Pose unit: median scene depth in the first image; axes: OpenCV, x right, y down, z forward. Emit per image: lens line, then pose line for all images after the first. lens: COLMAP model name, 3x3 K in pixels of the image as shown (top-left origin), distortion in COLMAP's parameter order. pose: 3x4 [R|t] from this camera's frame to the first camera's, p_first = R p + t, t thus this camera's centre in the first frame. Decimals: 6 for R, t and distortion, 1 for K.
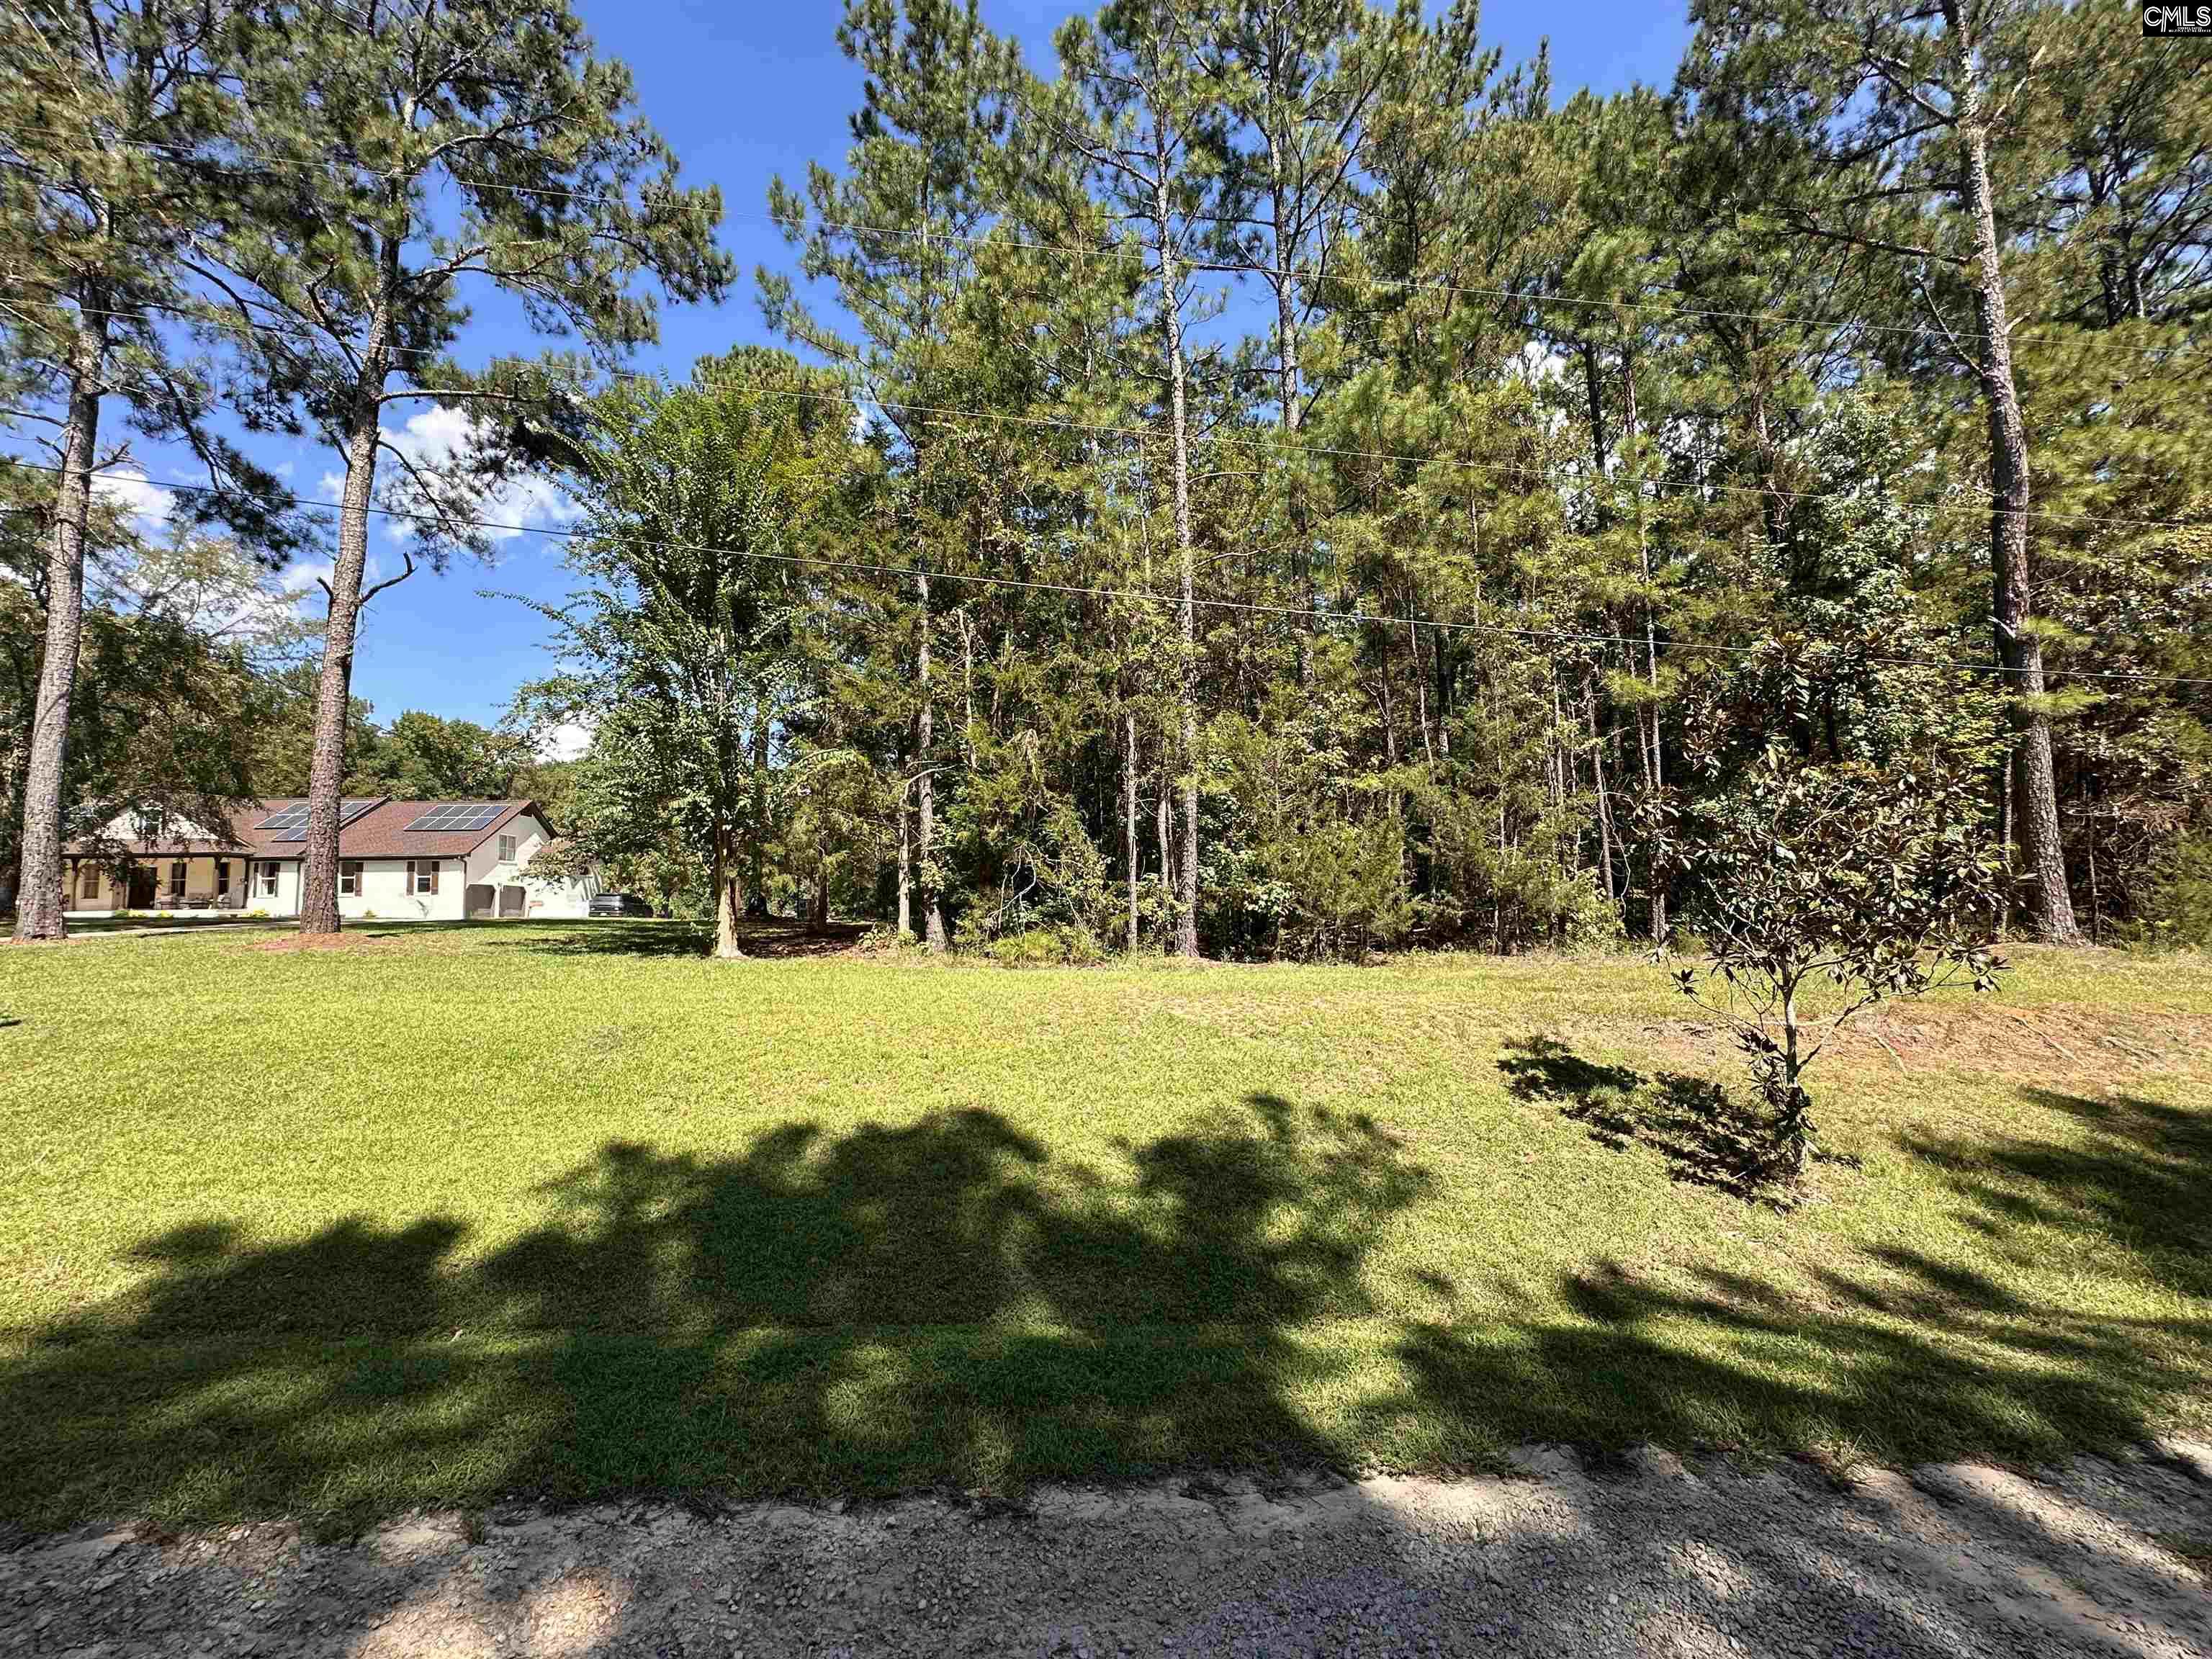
lens RADIAL K [[886.9, 0, 1102.6], [0, 886.9, 829.9], [0, 0, 1]] dist [-0.008316, 0.001023]
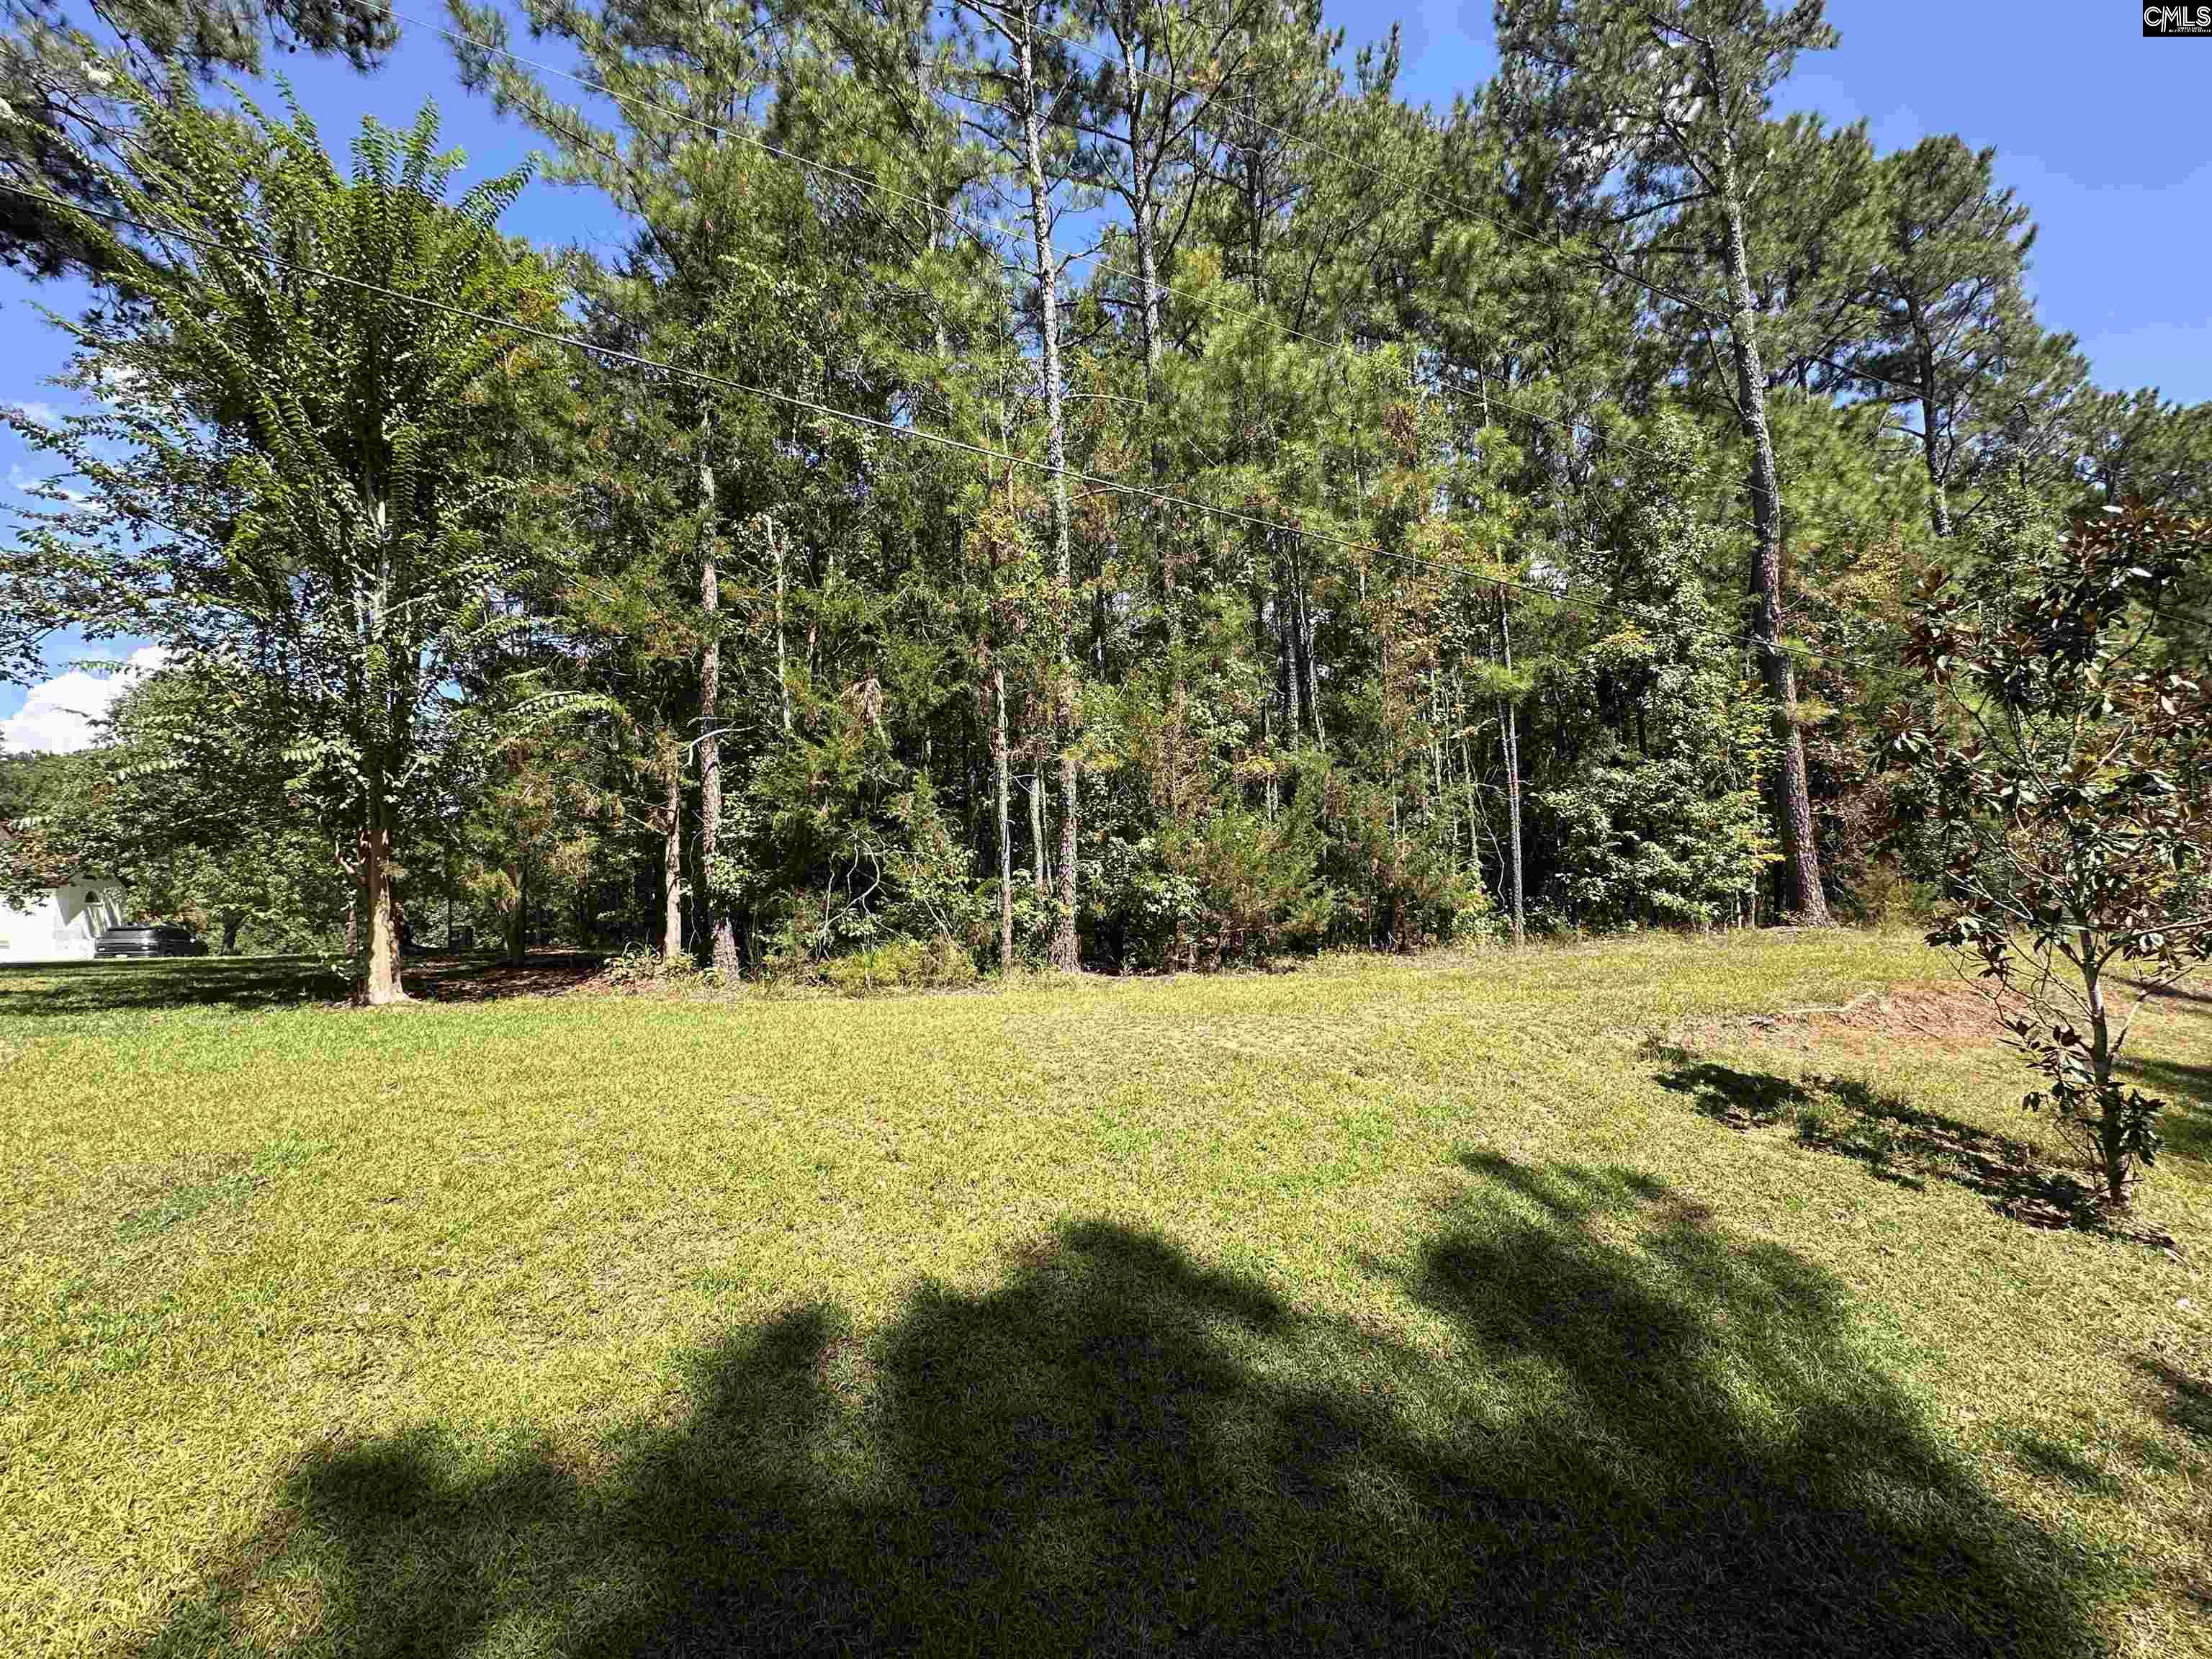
lens RADIAL K [[886.9, 0, 1109.2], [0, 886.9, 829.5], [0, 0, 1]] dist [-0.008316, 0.001023]
pose [[0.945889, 0.007000, 0.324414, -0.130746], [0.000386, 0.999742, -0.022698, 0.031129], [-0.324489, 0.021595, 0.945643, 0.217363]]
